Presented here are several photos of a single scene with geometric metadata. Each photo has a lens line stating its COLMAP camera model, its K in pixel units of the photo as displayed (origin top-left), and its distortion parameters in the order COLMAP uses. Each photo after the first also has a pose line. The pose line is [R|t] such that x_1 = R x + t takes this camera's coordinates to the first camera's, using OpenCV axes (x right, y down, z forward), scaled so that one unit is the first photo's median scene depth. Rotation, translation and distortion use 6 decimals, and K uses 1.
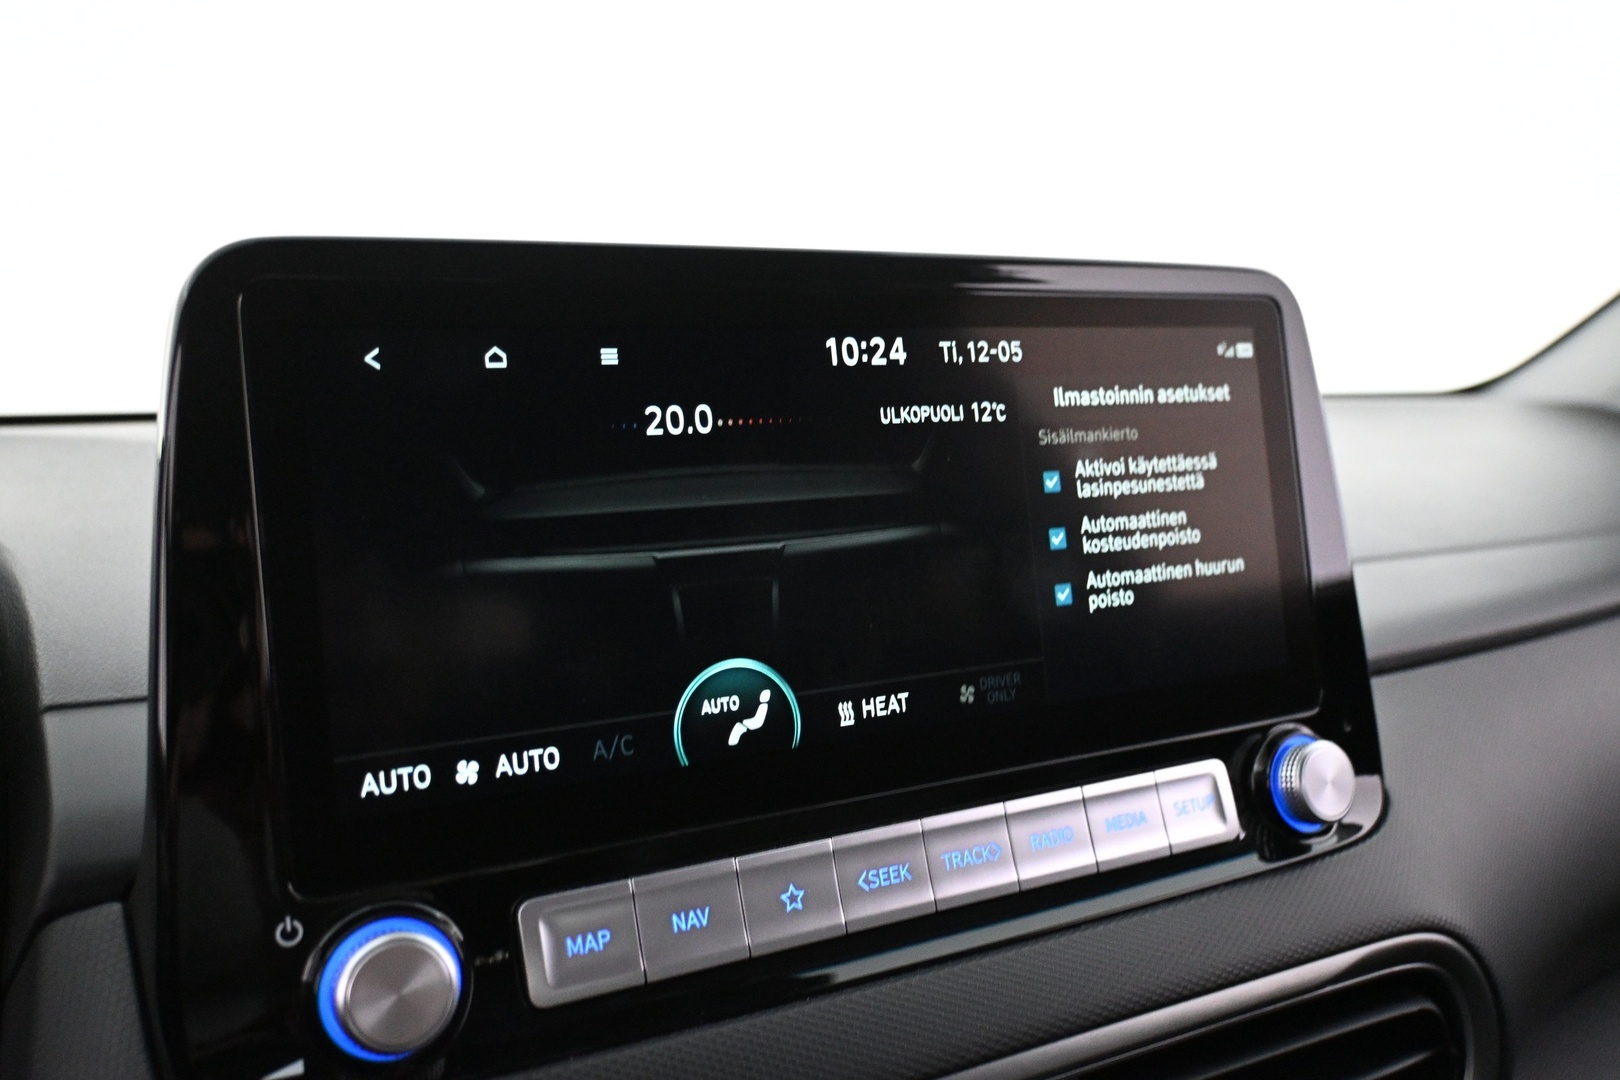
lens RADIAL K [[1316.7, 0, 810.0], [0, 1316.7, 540.0], [0, 0, 1]] dist [-0.008310, 0.005819]
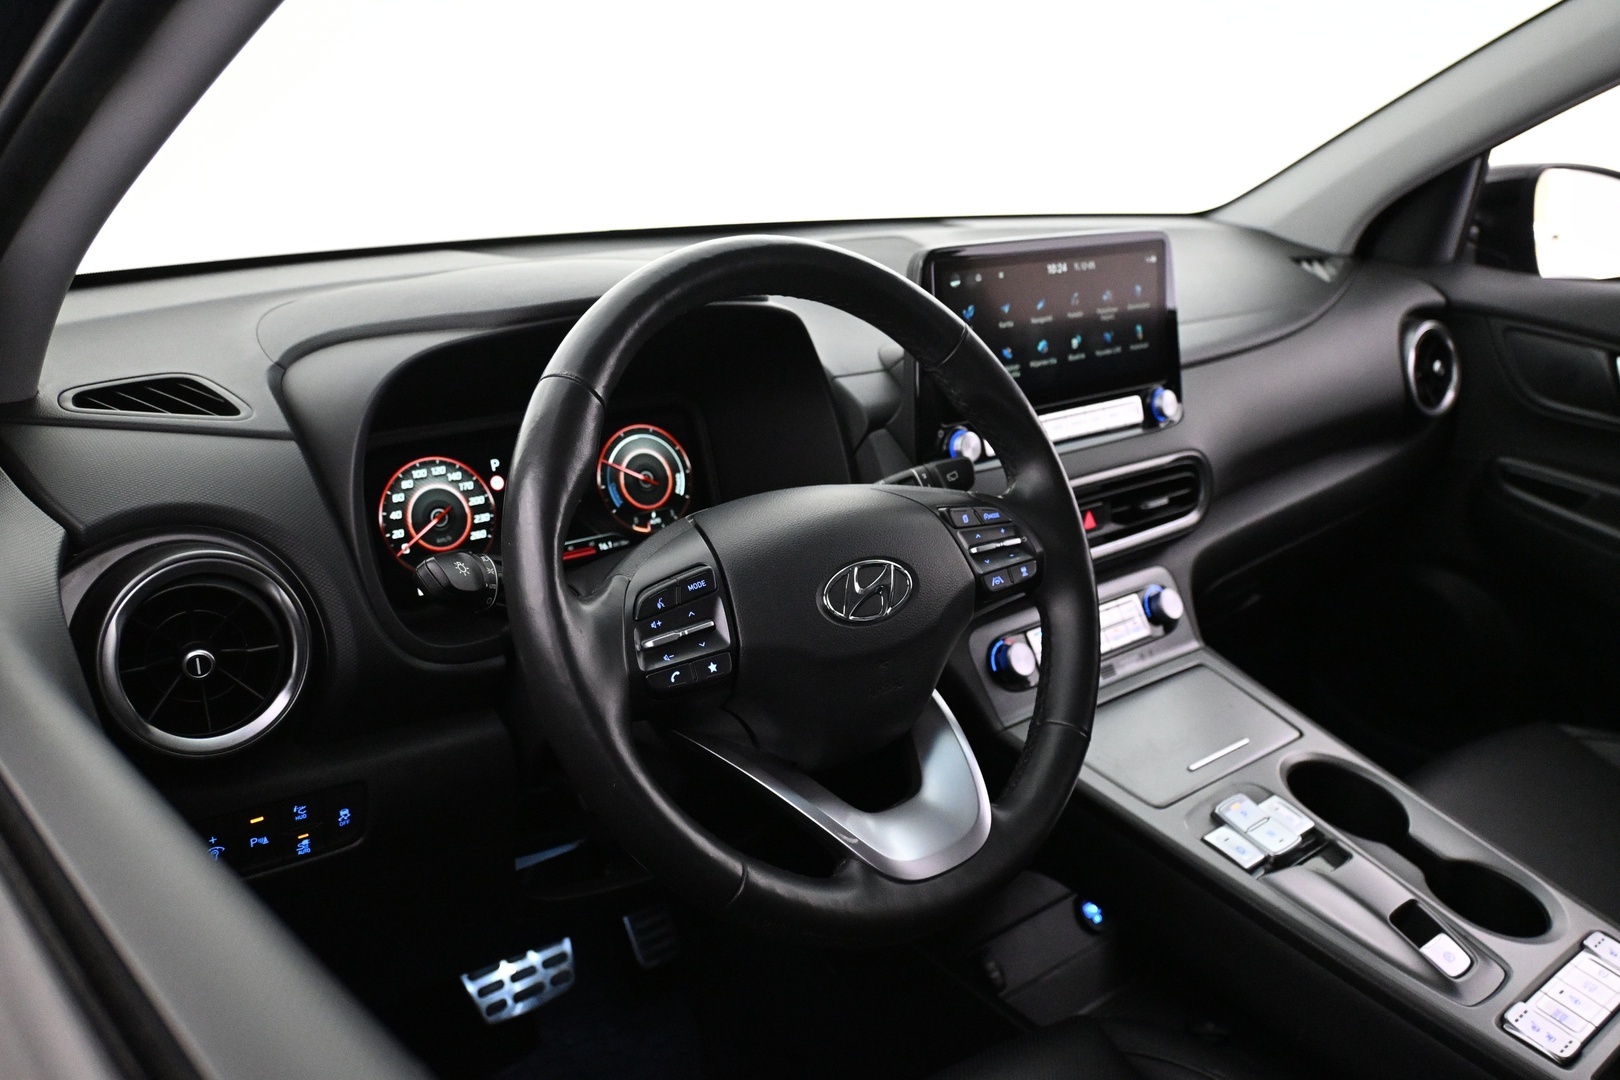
lens RADIAL K [[1359.5, 0, 810.0], [0, 1359.5, 540.0], [0, 0, 1]] dist [0.002228, 0.000461]
pose [[0.975785, -0.019370, 0.217874, -1.316481], [-0.029622, 0.975193, 0.219365, -0.211640], [-0.216719, -0.220507, 0.951005, -2.244820]]
